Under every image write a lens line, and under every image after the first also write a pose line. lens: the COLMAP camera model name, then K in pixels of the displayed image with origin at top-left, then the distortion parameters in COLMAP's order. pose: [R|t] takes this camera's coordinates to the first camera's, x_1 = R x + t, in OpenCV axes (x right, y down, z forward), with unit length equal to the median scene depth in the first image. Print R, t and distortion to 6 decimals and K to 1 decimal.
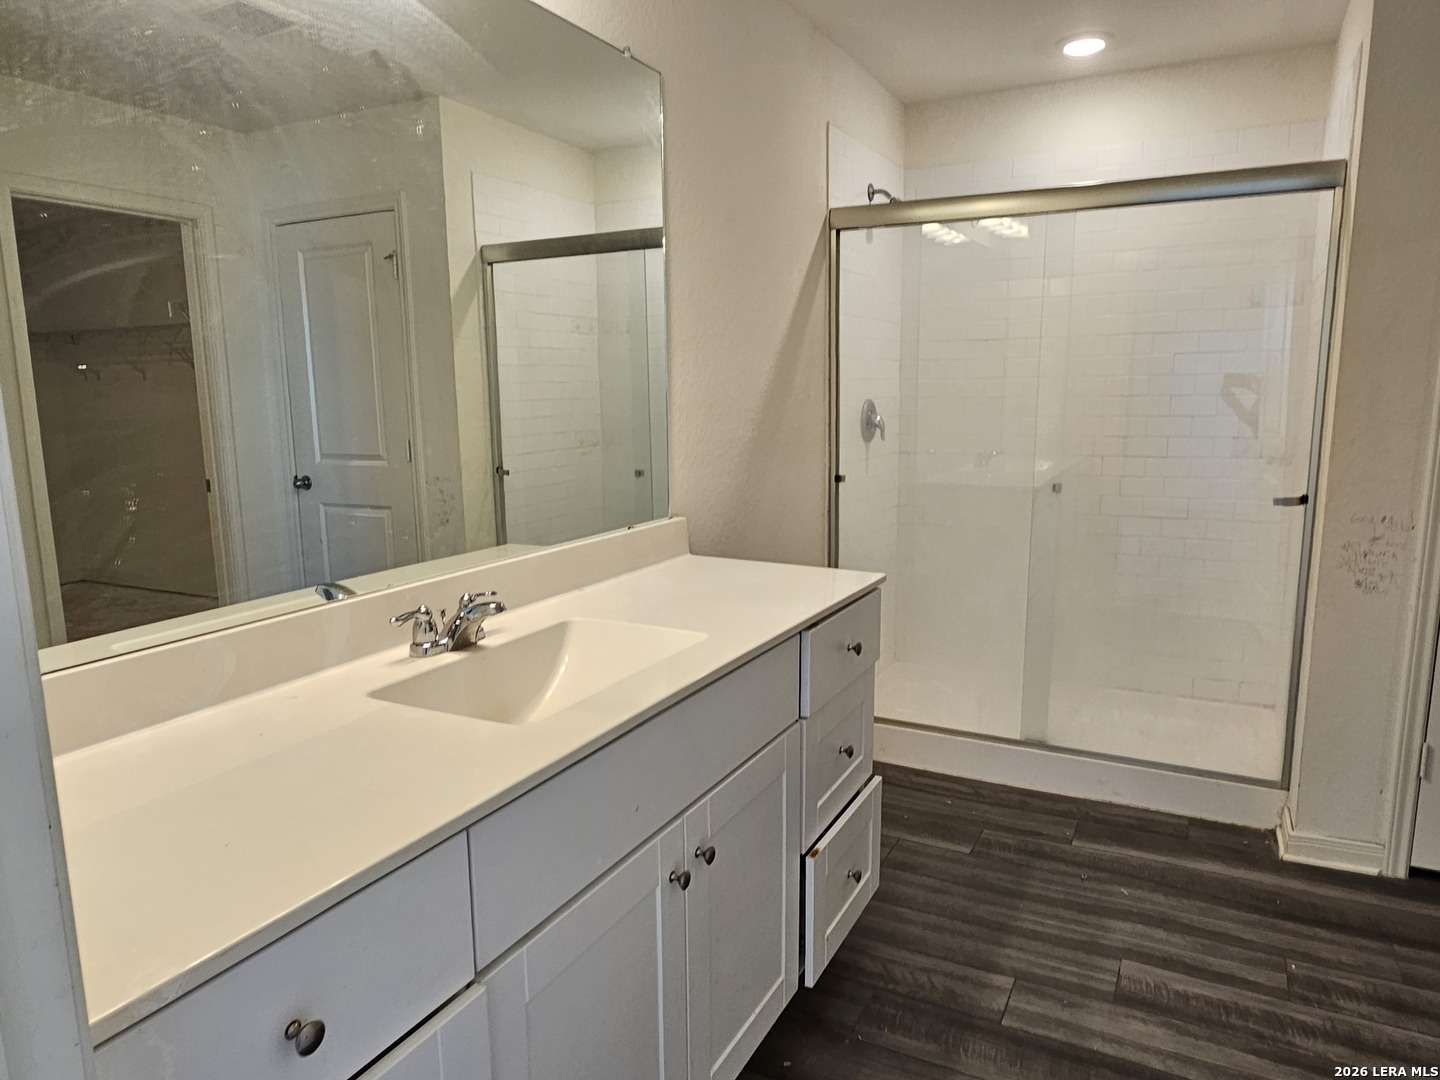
lens RADIAL K [[952.8, 0, 724.5], [0, 952.8, 549.3], [0, 0, 1]] dist [0.000677, 0.000183]
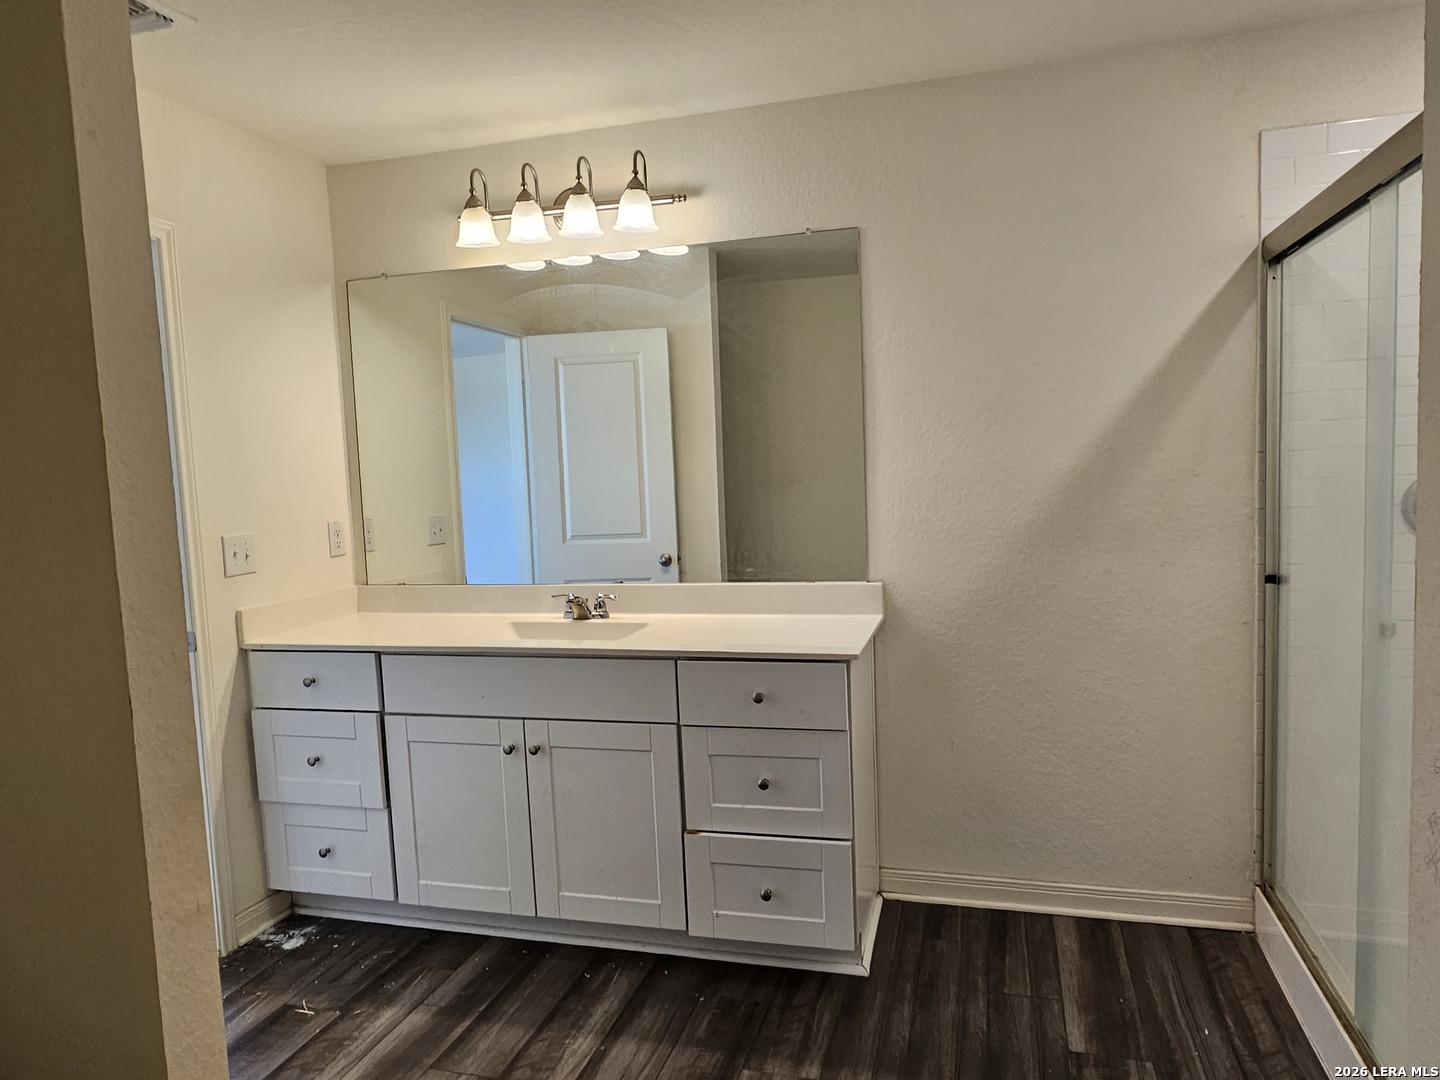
lens RADIAL K [[952.8, 0, 724.5], [0, 952.8, 549.3], [0, 0, 1]] dist [0.000677, 0.000183]
pose [[0.197856, 0.083874, -0.976636, 0.973340], [-0.127327, 0.990090, 0.059235, -0.110519], [0.971926, 0.112632, 0.206575, 0.521502]]
